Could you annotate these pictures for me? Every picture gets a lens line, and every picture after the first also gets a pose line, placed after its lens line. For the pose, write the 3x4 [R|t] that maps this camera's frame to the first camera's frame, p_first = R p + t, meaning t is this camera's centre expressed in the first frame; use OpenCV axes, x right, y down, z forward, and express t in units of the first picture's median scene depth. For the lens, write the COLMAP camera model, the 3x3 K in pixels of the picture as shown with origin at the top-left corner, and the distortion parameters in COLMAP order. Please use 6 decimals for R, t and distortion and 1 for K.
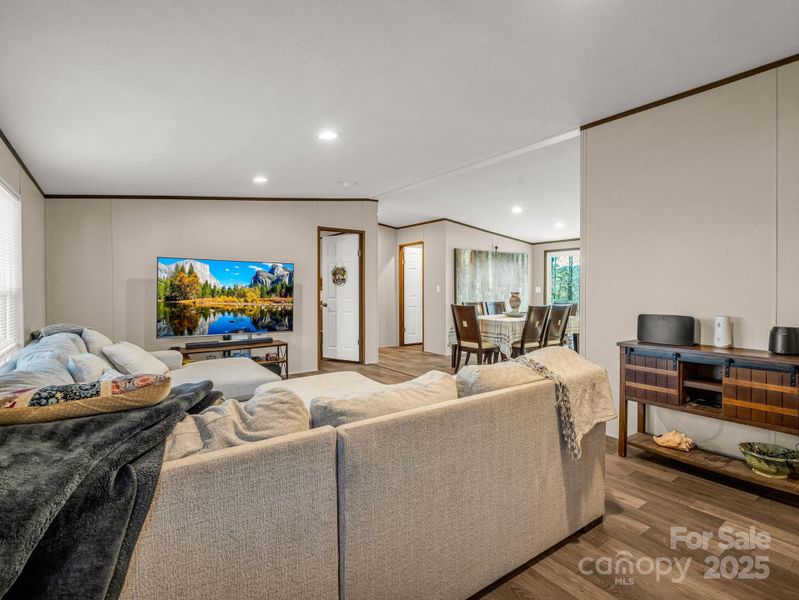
lens RADIAL K [[420.0, 0, 395.4], [0, 420.0, 286.9], [0, 0, 1]] dist [-0.001839, -0.000276]
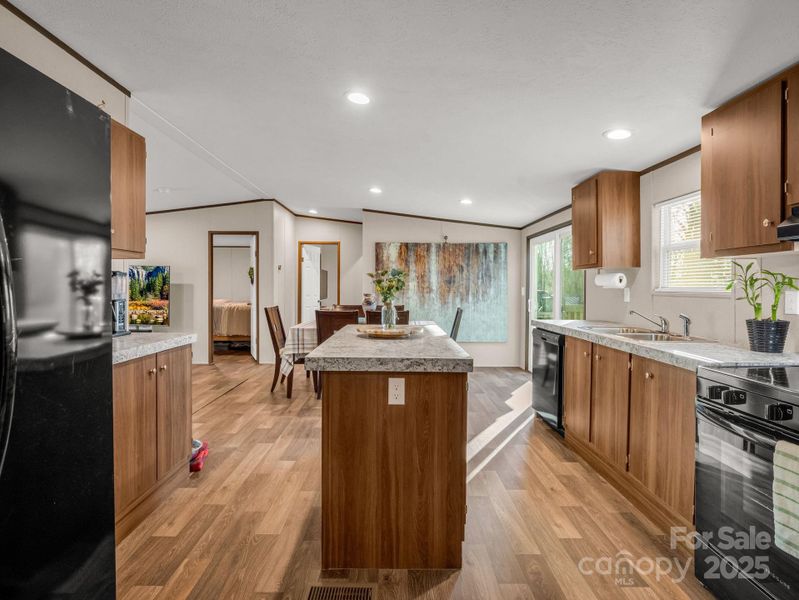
lens RADIAL K [[420.0, 0, 395.4], [0, 420.0, 286.9], [0, 0, 1]] dist [-0.001839, -0.000276]
pose [[0.801780, -0.003979, -0.597606, 0.684296], [-0.004756, 0.999904, -0.013039, 0.009561], [0.597601, 0.013297, 0.801684, 0.341747]]
